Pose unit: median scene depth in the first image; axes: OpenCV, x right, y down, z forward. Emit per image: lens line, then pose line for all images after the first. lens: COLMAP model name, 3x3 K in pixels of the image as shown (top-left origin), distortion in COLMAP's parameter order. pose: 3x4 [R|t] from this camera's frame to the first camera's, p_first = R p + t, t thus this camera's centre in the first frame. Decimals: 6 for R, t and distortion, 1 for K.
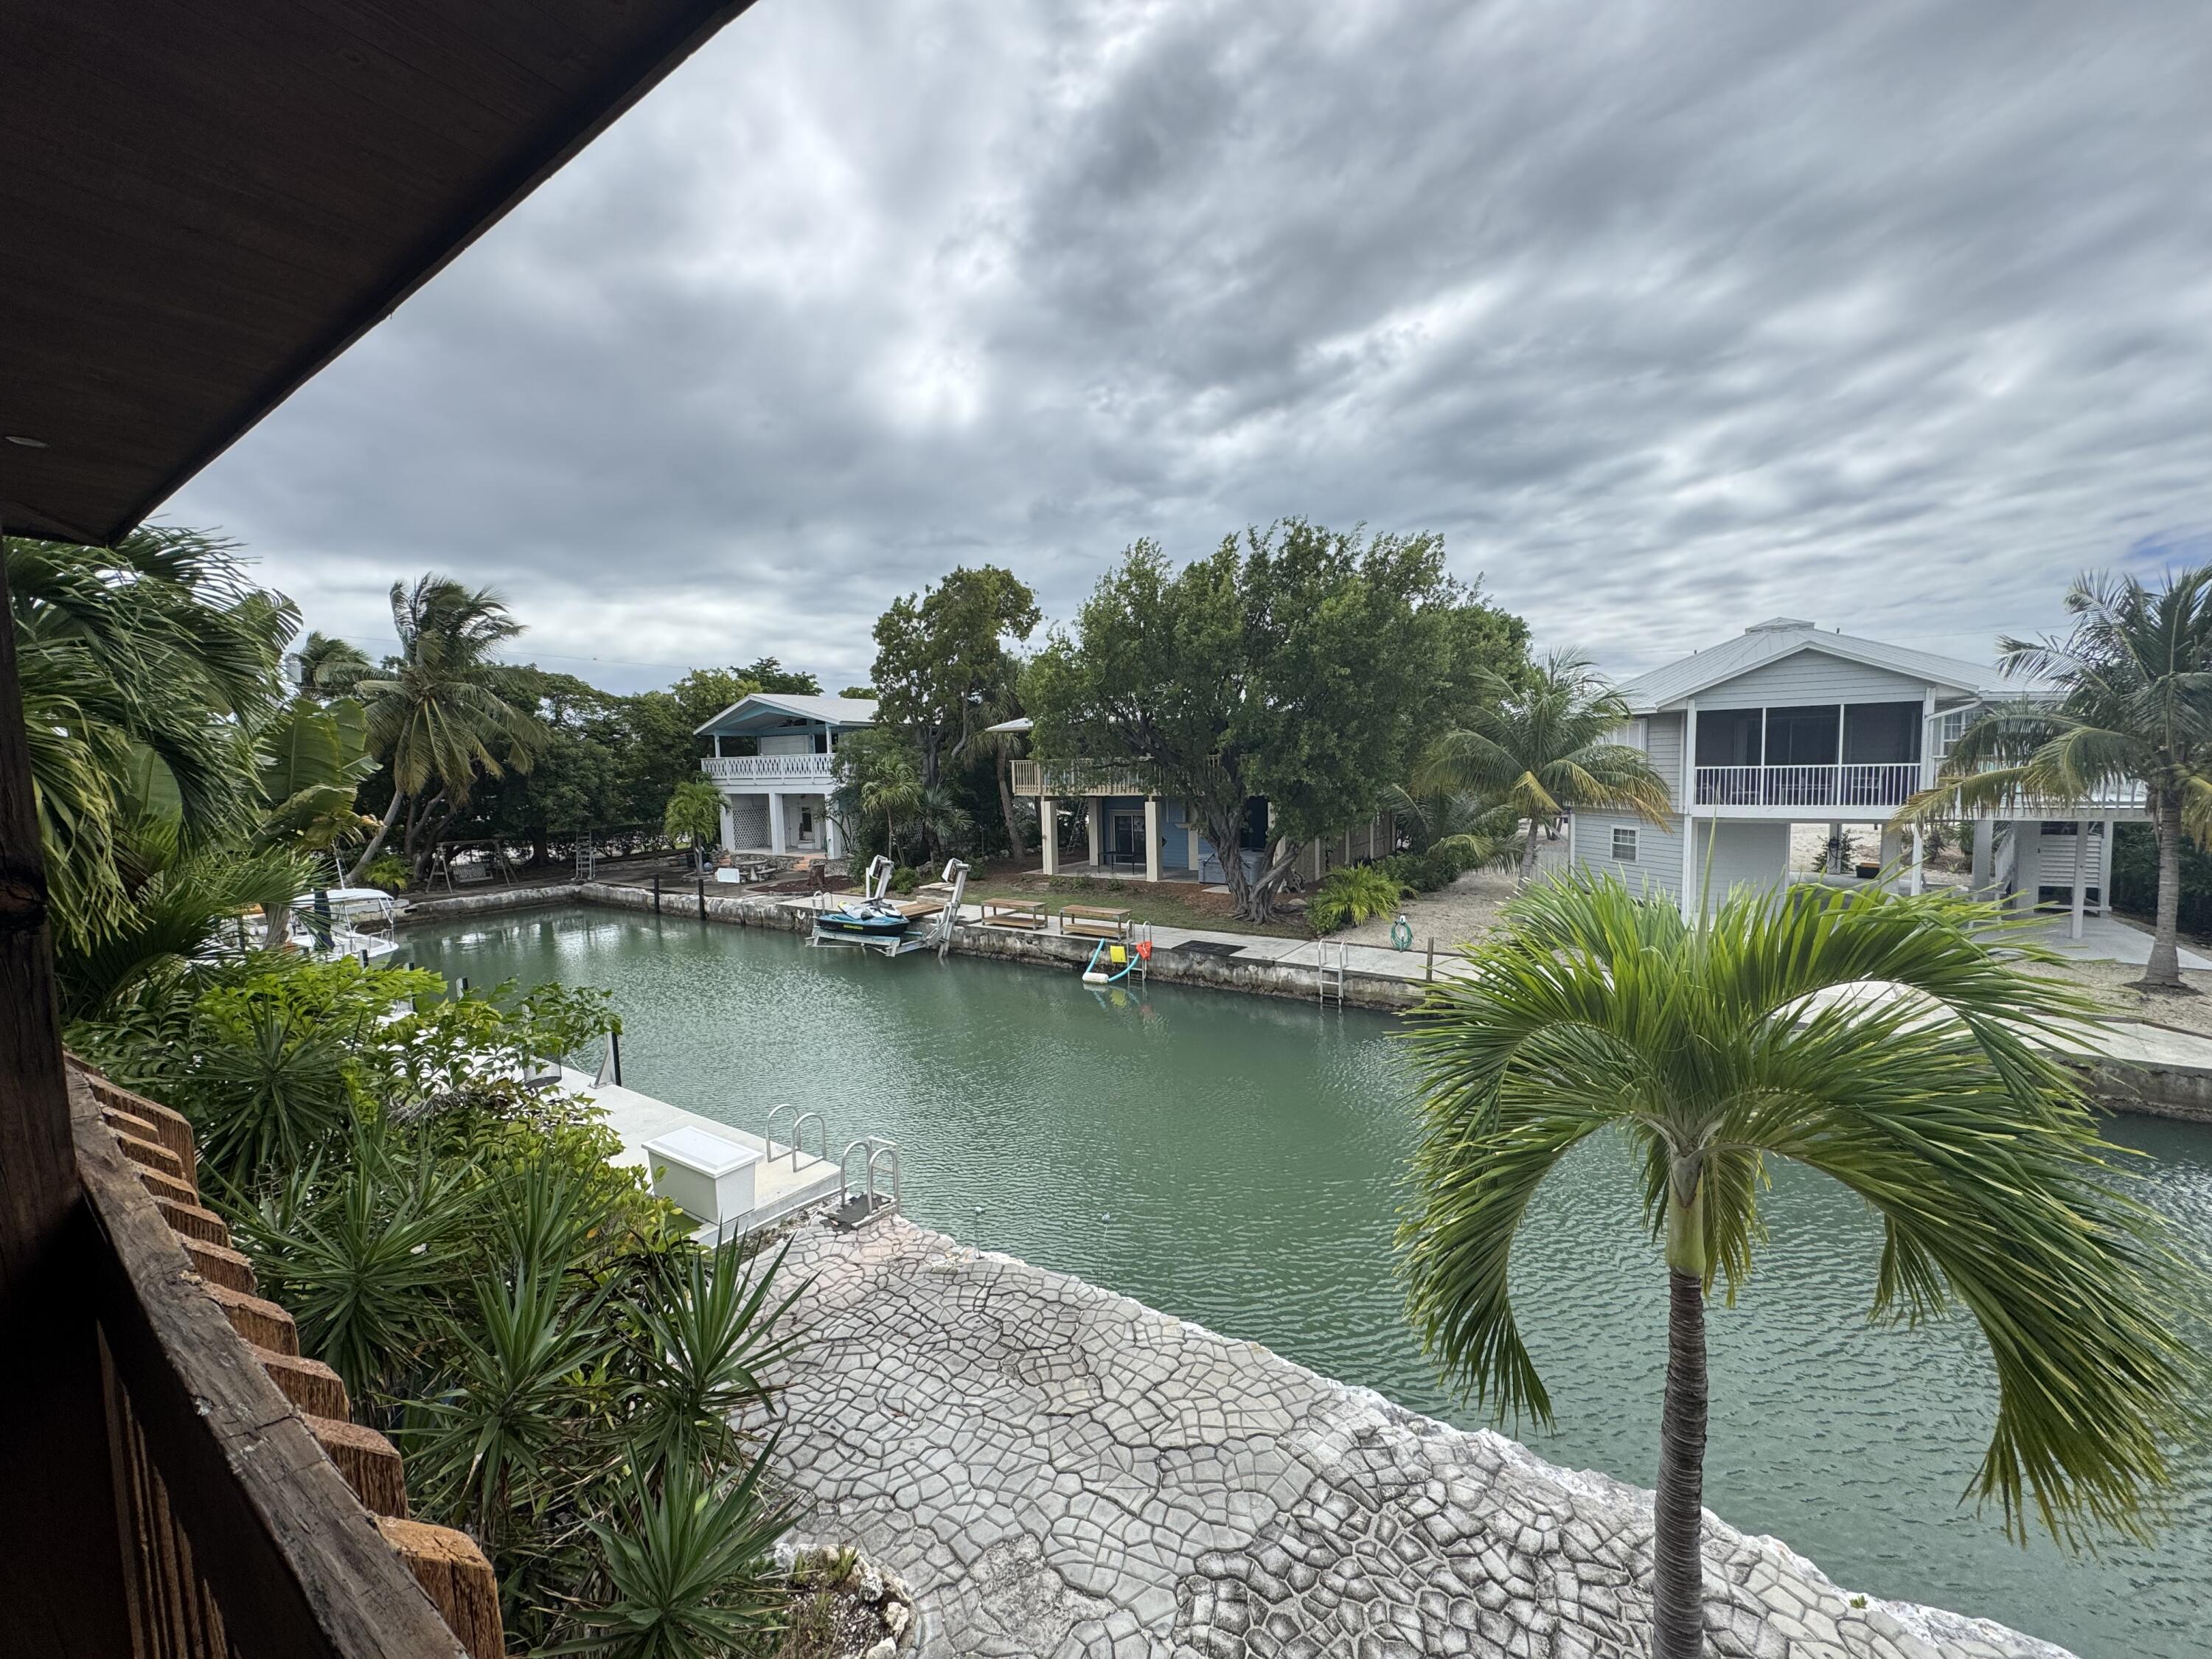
lens RADIAL K [[876.9, 0, 1104.9], [0, 876.9, 832.1], [0, 0, 1]] dist [-0.003154, 0.000657]
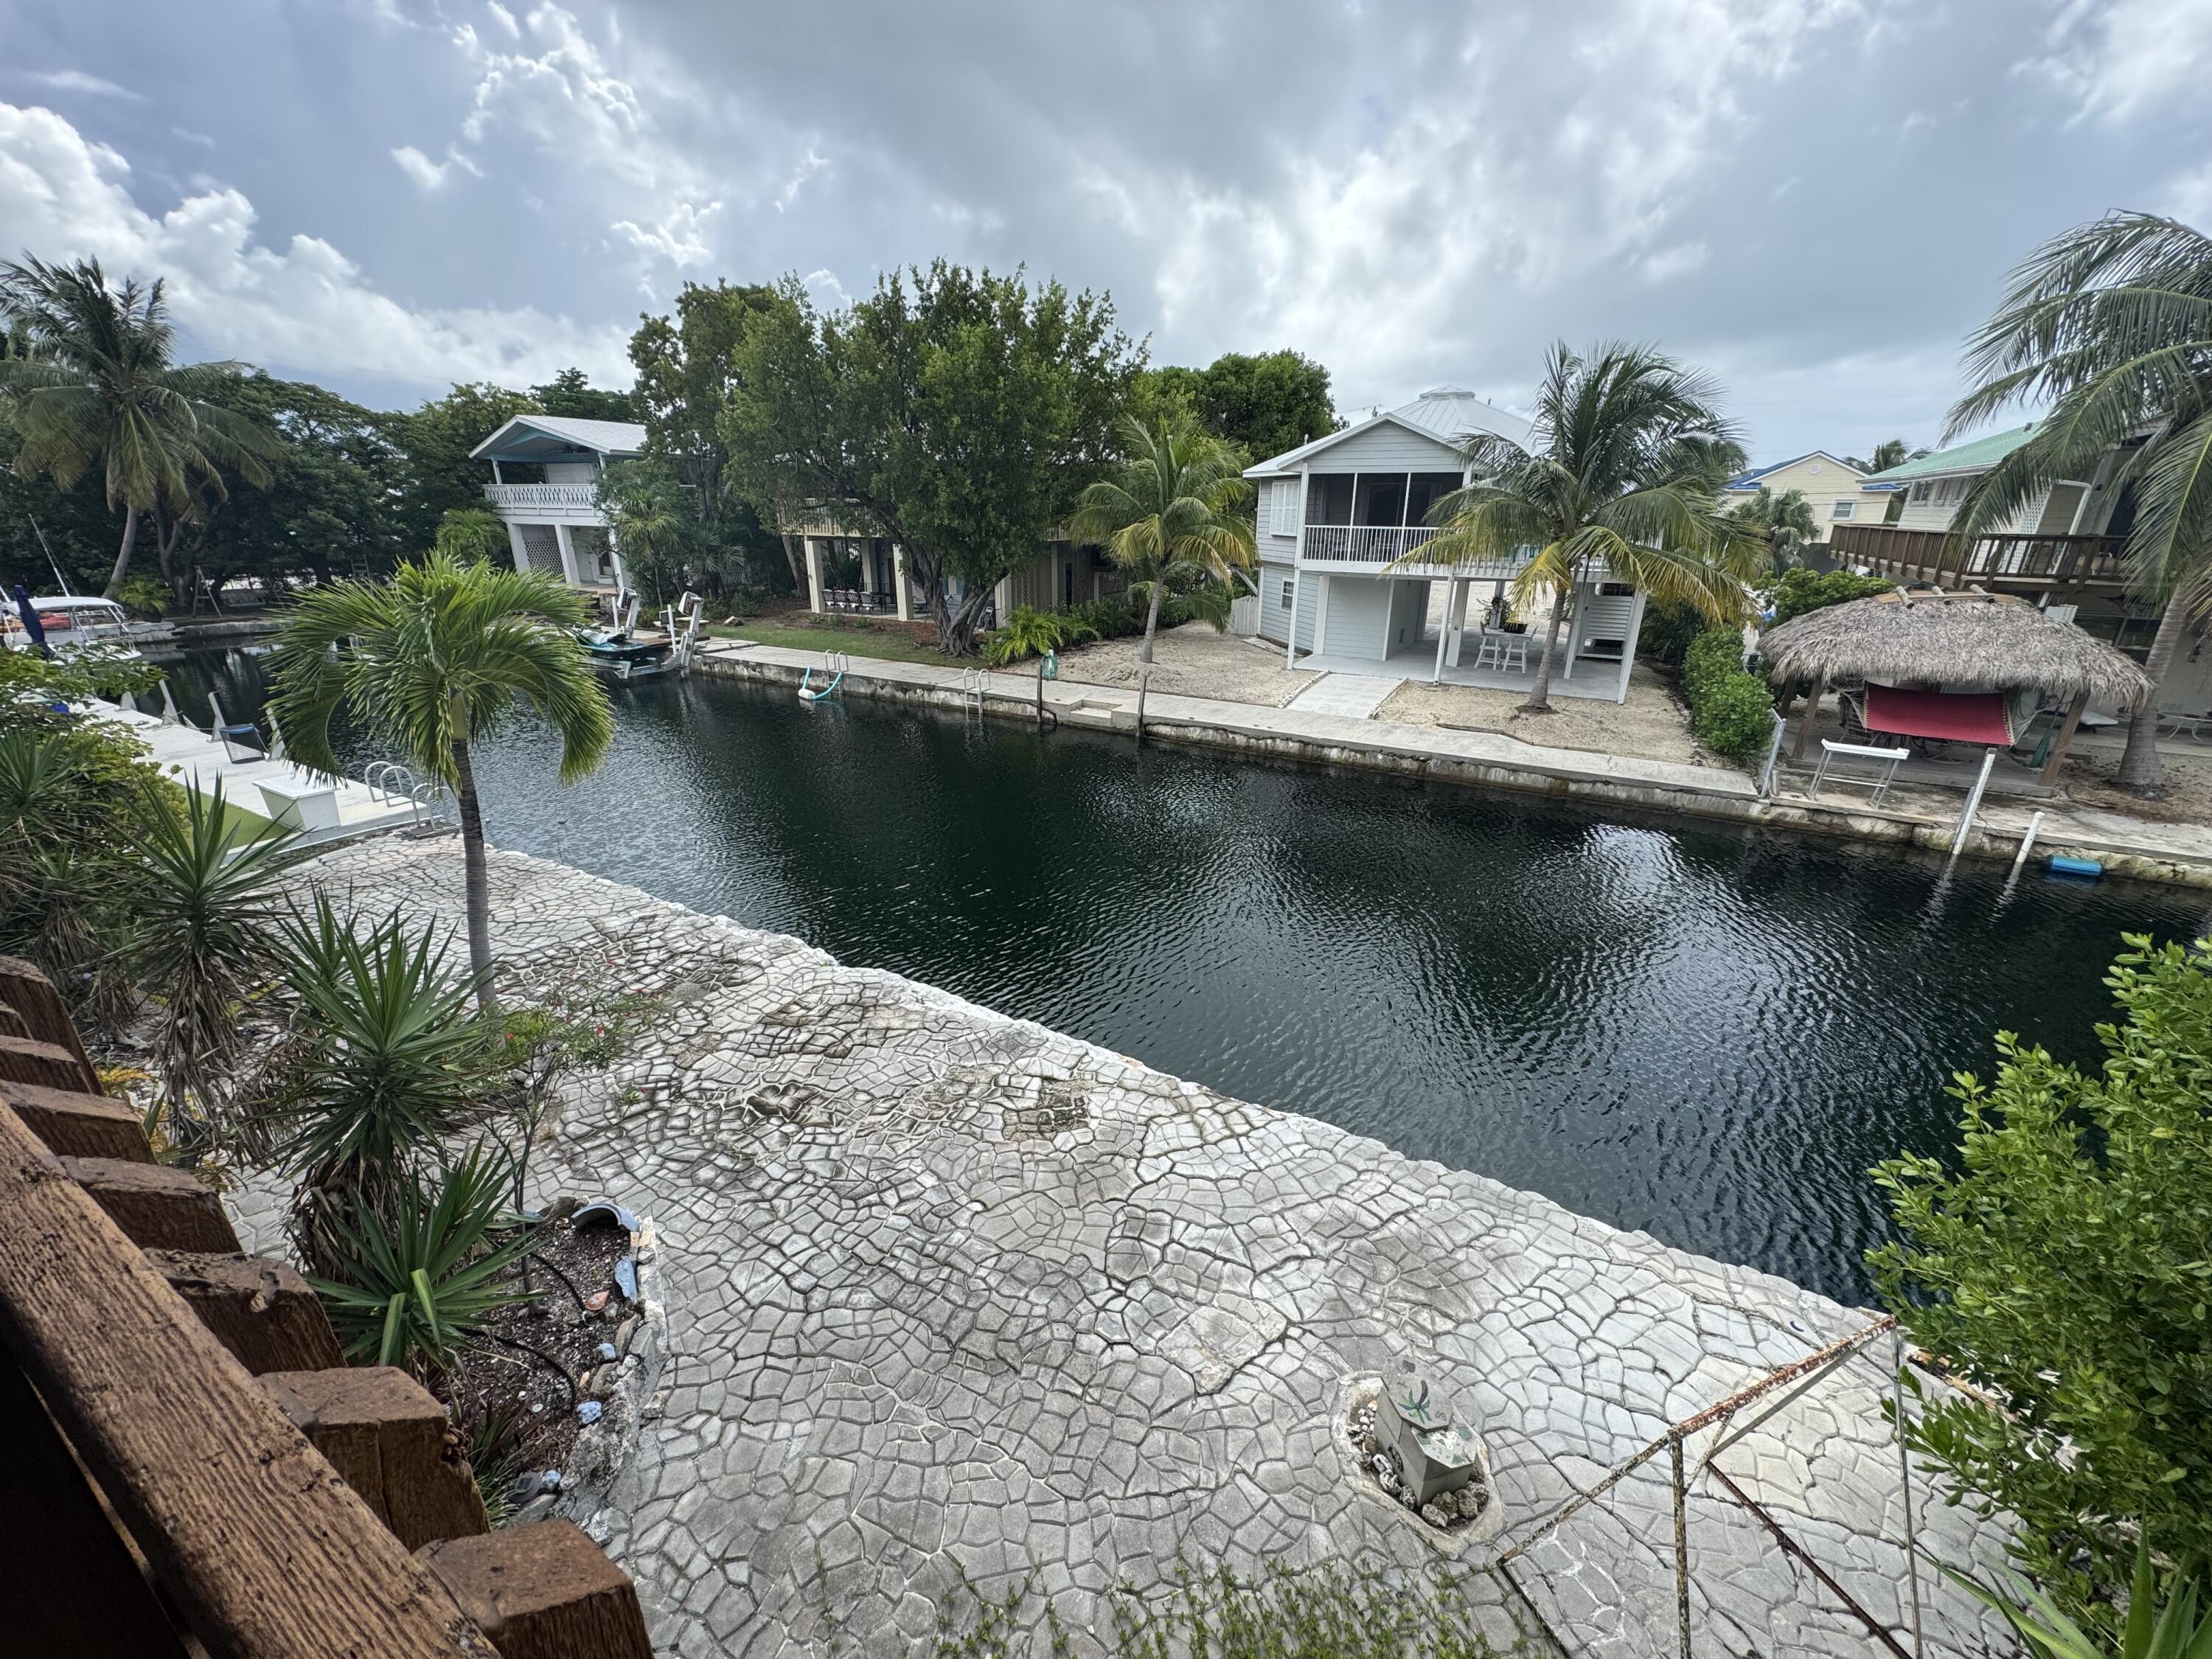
lens RADIAL K [[876.9, 0, 1104.8], [0, 876.9, 829.9], [0, 0, 1]] dist [-0.003154, 0.000657]
pose [[0.996023, 0.003926, 0.089011, 0.298001], [-0.027826, 0.962765, 0.268904, 0.009300], [-0.084641, -0.270312, 0.959045, -0.196096]]
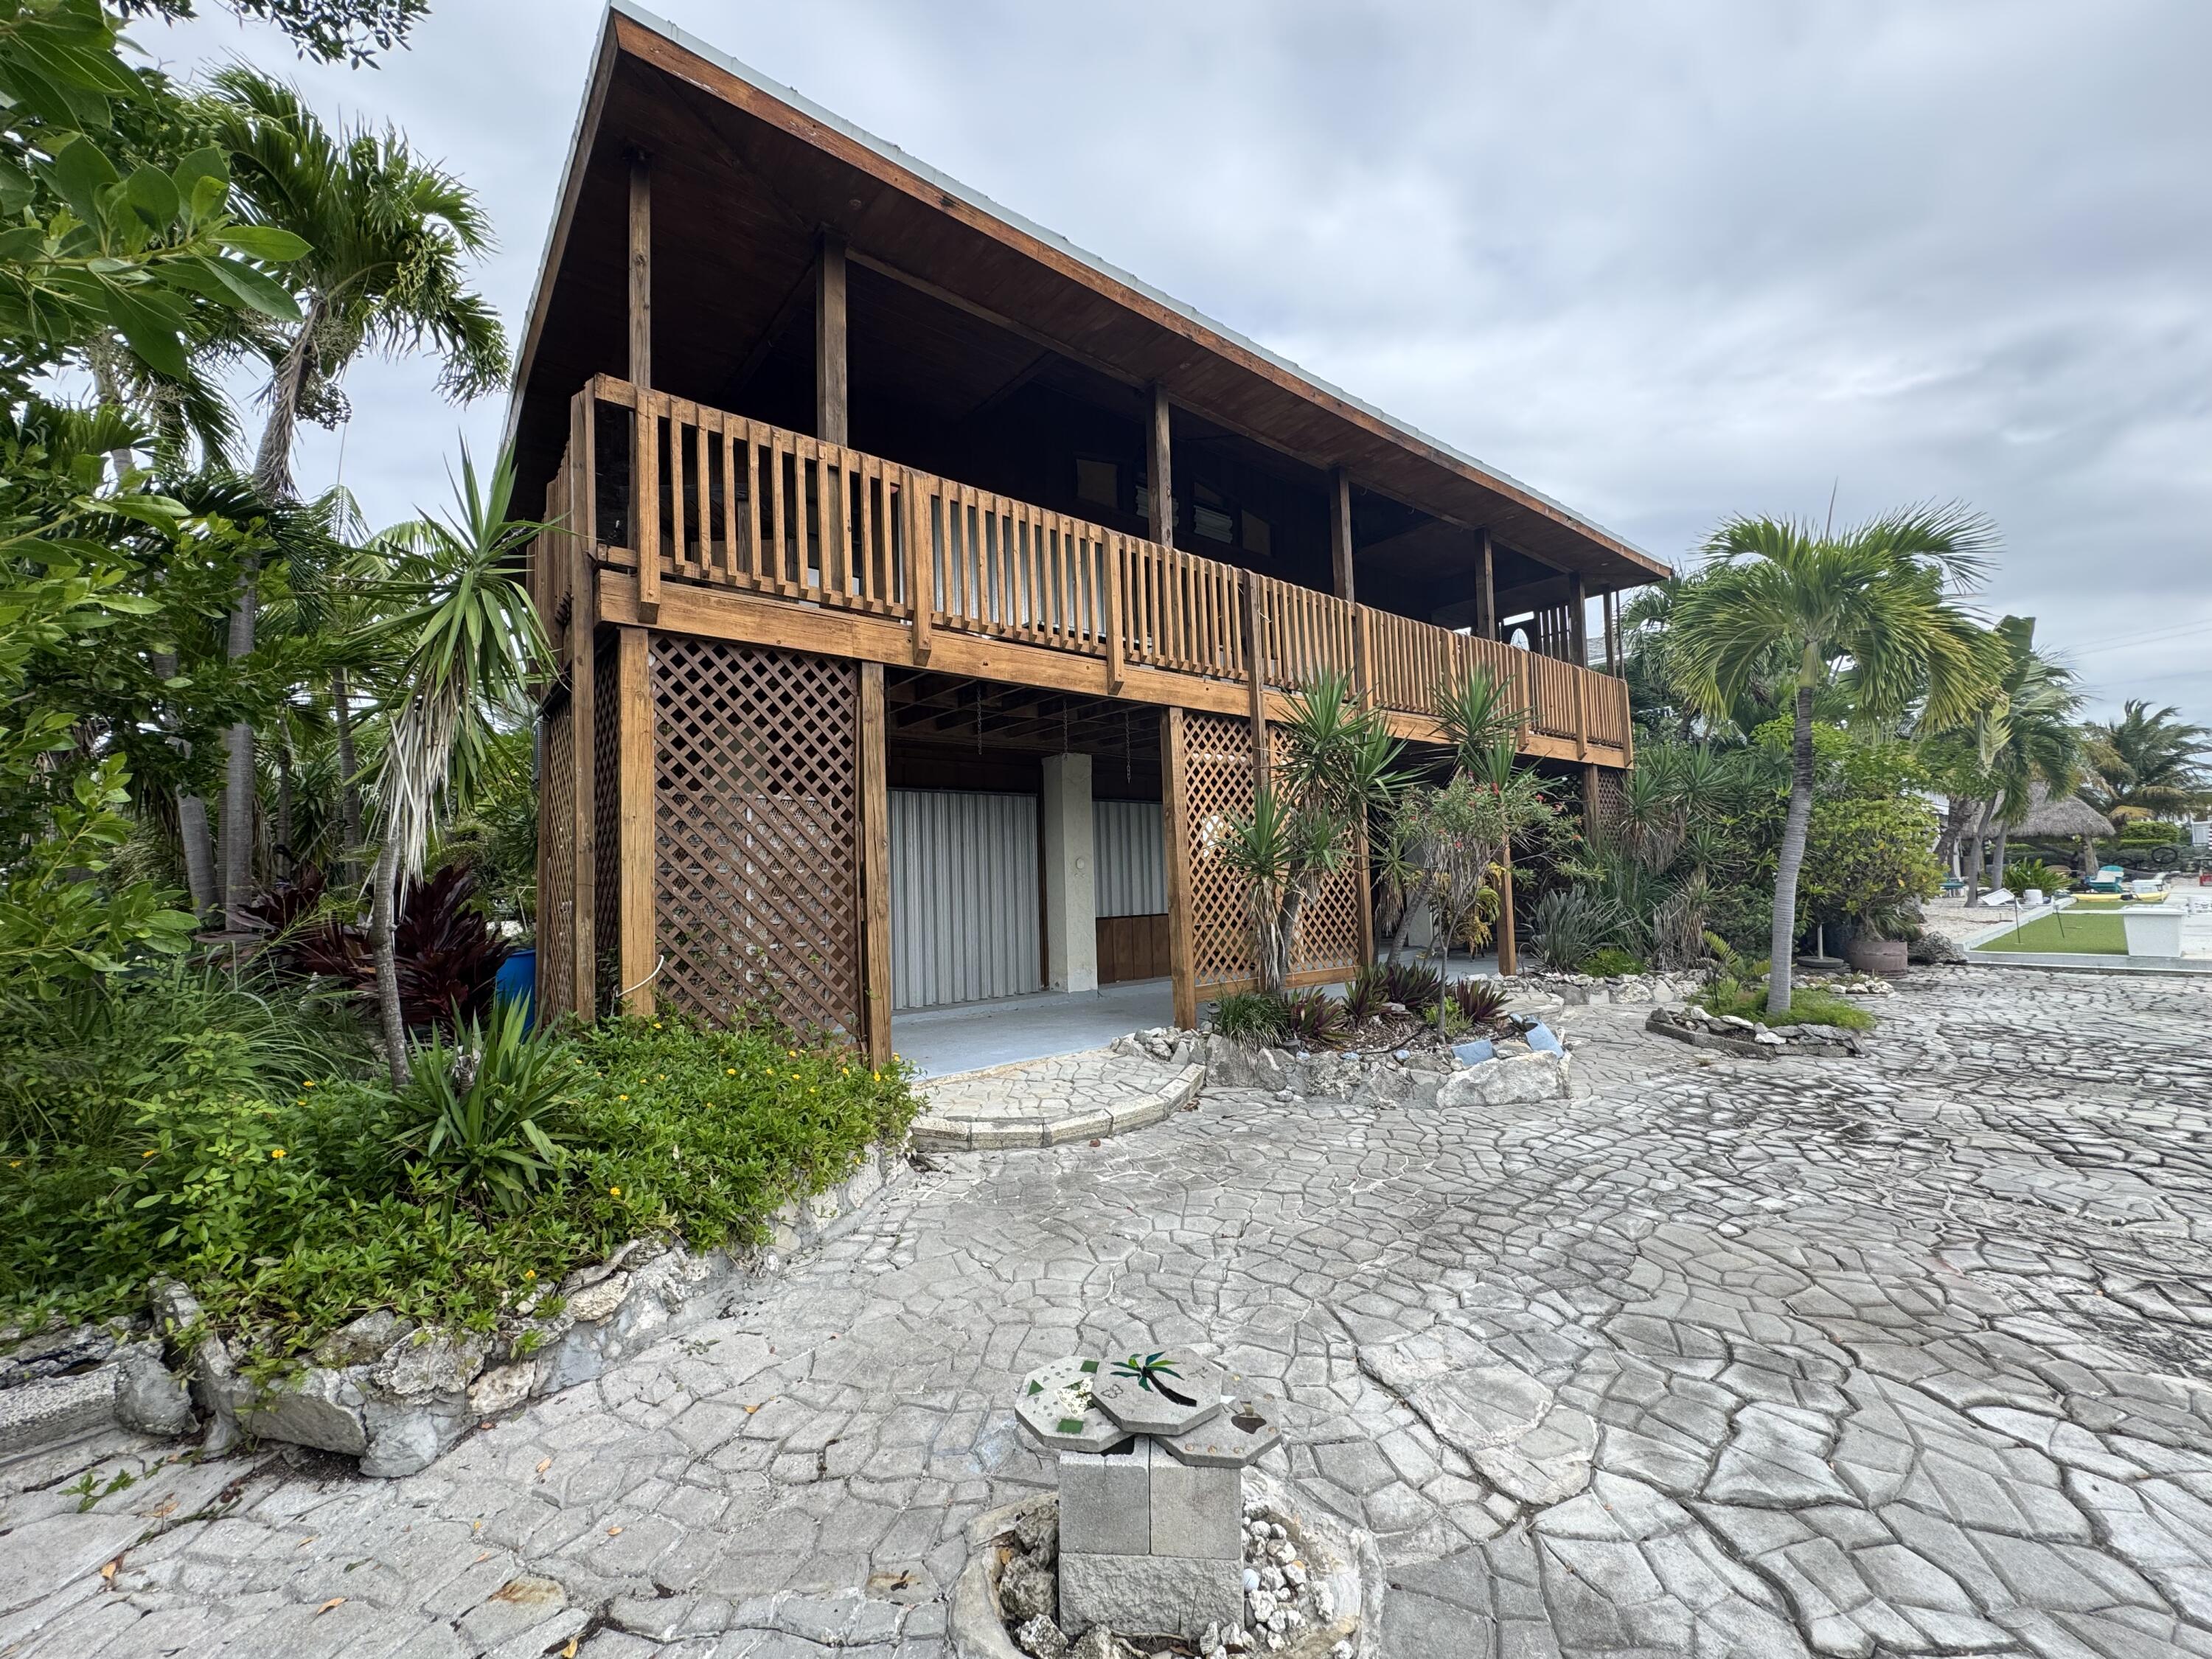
lens RADIAL K [[876.9, 0, 1104.5], [0, 876.9, 832.8], [0, 0, 1]] dist [-0.003154, 0.000657]
pose [[-0.294956, -0.015935, -0.955378, 0.488764], [-0.037613, 0.999280, -0.005055, 0.136650], [0.954770, 0.034443, -0.295343, -0.015960]]
